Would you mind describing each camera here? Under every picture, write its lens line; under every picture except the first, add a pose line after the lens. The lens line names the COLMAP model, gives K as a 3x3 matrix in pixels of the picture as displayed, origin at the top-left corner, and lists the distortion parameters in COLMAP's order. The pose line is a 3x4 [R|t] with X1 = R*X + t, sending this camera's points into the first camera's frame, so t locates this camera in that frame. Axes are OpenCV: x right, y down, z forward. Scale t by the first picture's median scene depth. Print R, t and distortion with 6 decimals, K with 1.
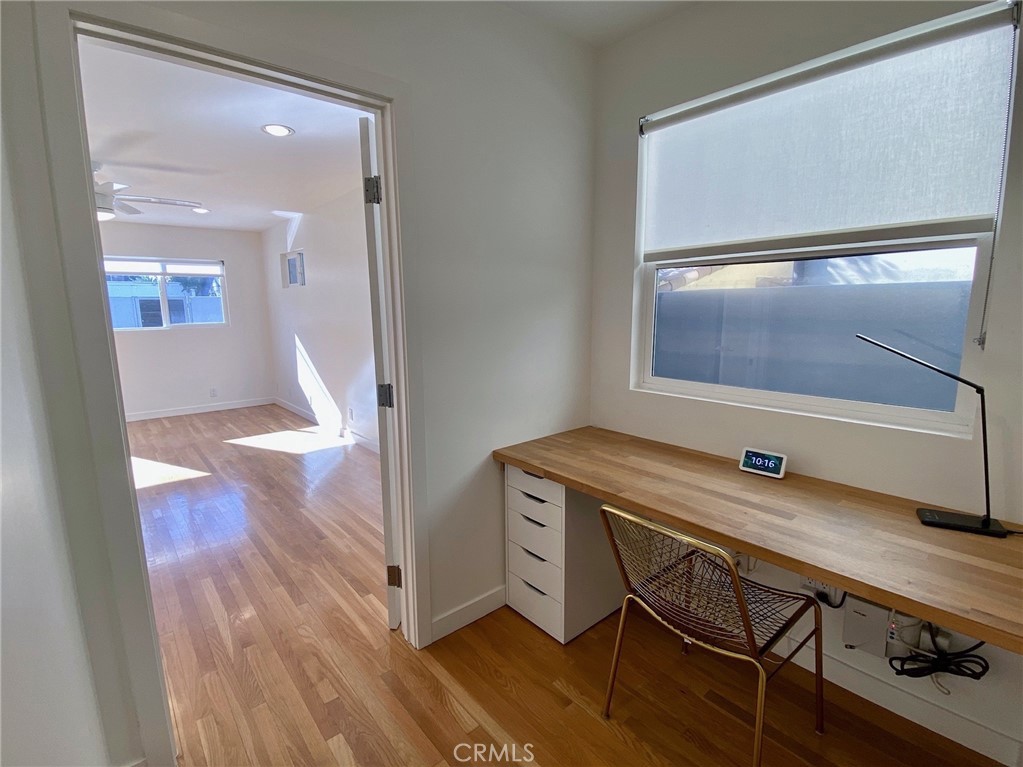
lens RADIAL K [[495.7, 0, 513.0], [0, 495.7, 381.2], [0, 0, 1]] dist [0.021401, -0.020687]
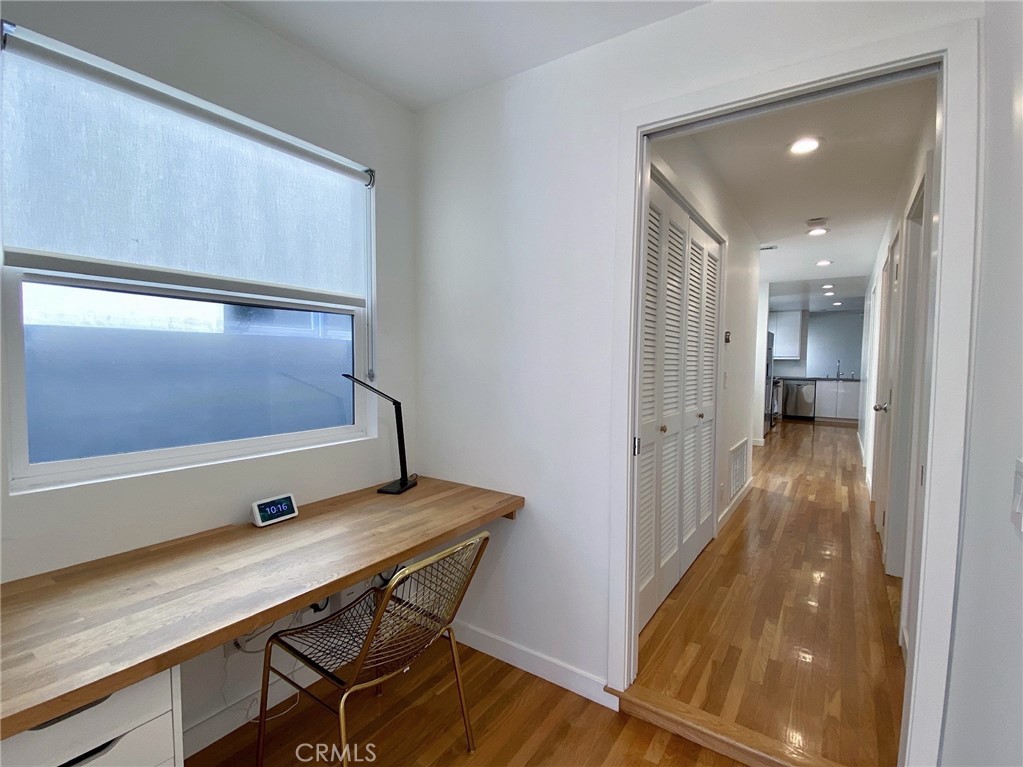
lens RADIAL K [[495.7, 0, 510.7], [0, 495.7, 382.1], [0, 0, 1]] dist [0.021401, -0.020687]
pose [[-0.295717, -0.037757, 0.954529, -0.548954], [0.130003, 0.988332, 0.079370, -0.098999], [-0.946388, 0.147563, -0.287358, 0.804425]]
